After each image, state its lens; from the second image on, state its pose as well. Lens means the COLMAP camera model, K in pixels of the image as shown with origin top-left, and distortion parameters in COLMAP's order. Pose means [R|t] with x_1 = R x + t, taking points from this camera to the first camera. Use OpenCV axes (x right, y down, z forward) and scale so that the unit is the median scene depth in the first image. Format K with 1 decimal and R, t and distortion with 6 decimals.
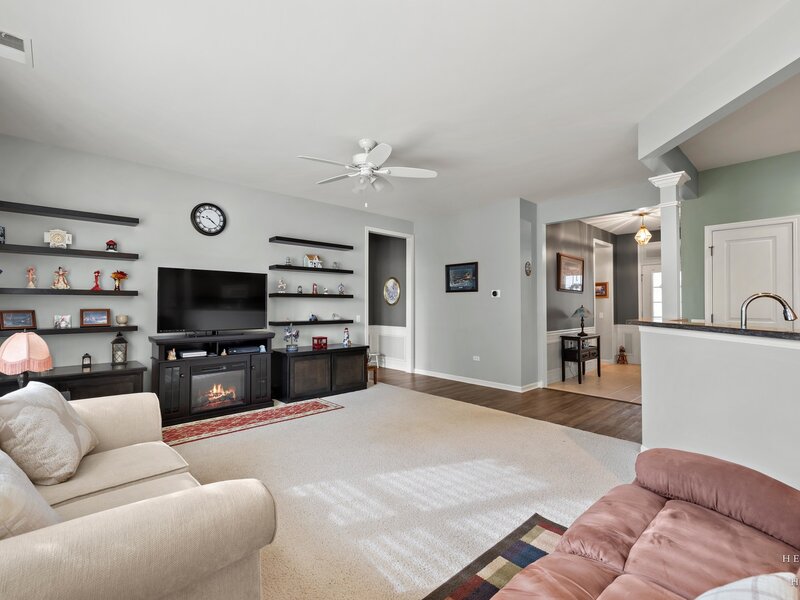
lens RADIAL K [[376.5, 0, 398.1], [0, 376.5, 300.4], [0, 0, 1]] dist [-0.000289, -0.000004]
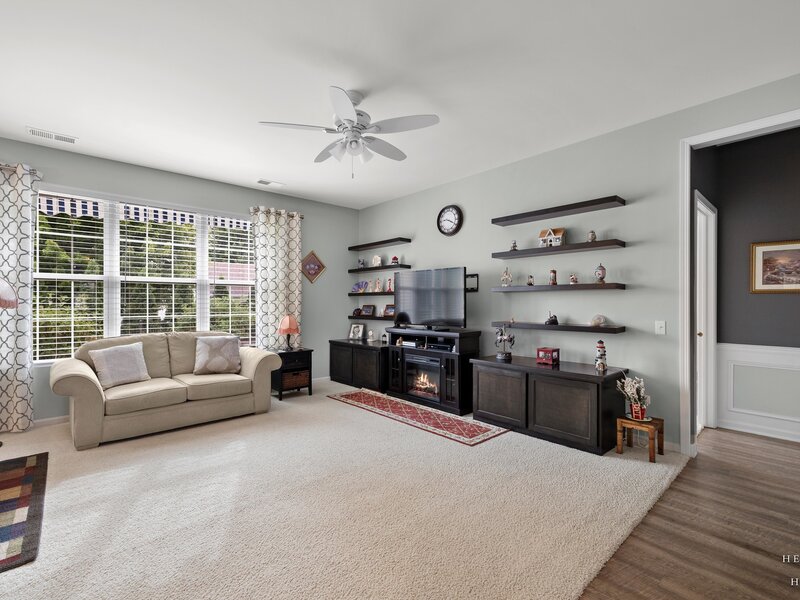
lens RADIAL K [[377.2, 0, 394.7], [0, 377.2, 303.0], [0, 0, 1]] dist [-0.000046, -0.000031]
pose [[-0.015266, -0.000062, -0.999883, 0.524440], [0.012217, 0.999925, -0.000249, 0.013397], [0.999809, -0.012220, -0.015264, 0.807373]]
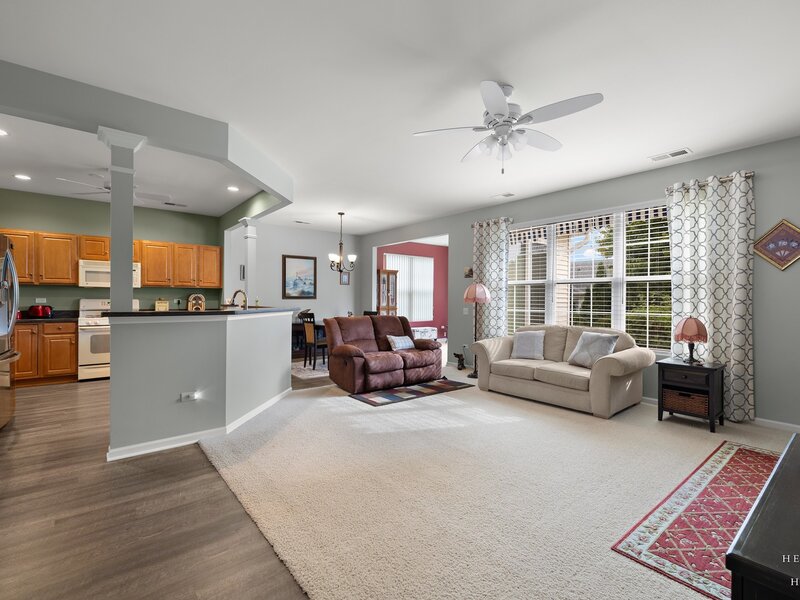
lens RADIAL K [[376.5, 0, 398.1], [0, 376.5, 300.4], [0, 0, 1]] dist [-0.000289, -0.000004]
pose [[-0.997932, -0.008192, 0.063758, 0.058435], [-0.008698, 0.999933, -0.007661, 0.018895], [-0.063690, -0.008199, -0.997936, 1.322313]]
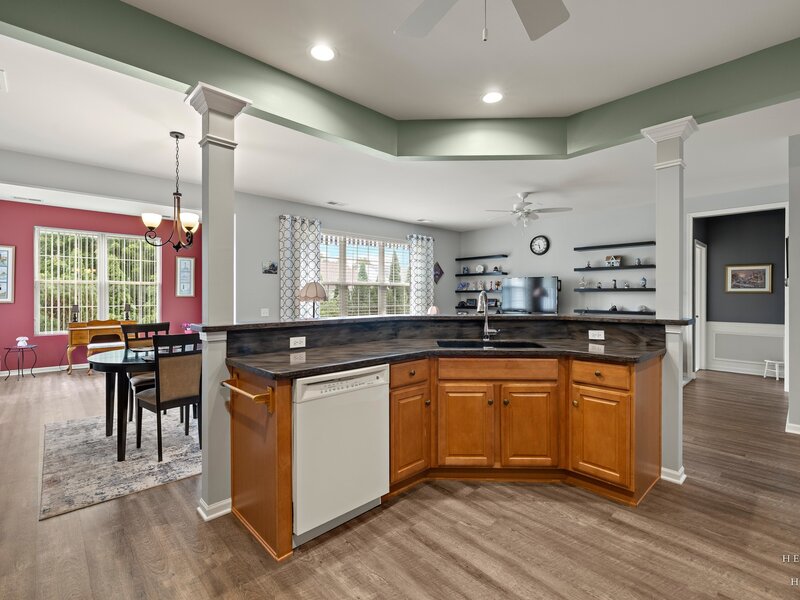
lens RADIAL K [[380.2, 0, 398.5], [0, 380.2, 296.0], [0, 0, 1]] dist [-0.000859, 0.000274]
pose [[0.005430, 0.002541, -0.999982, 1.095892], [0.011086, 0.999935, 0.002601, -0.003571], [0.999924, -0.011100, 0.005402, 0.346248]]
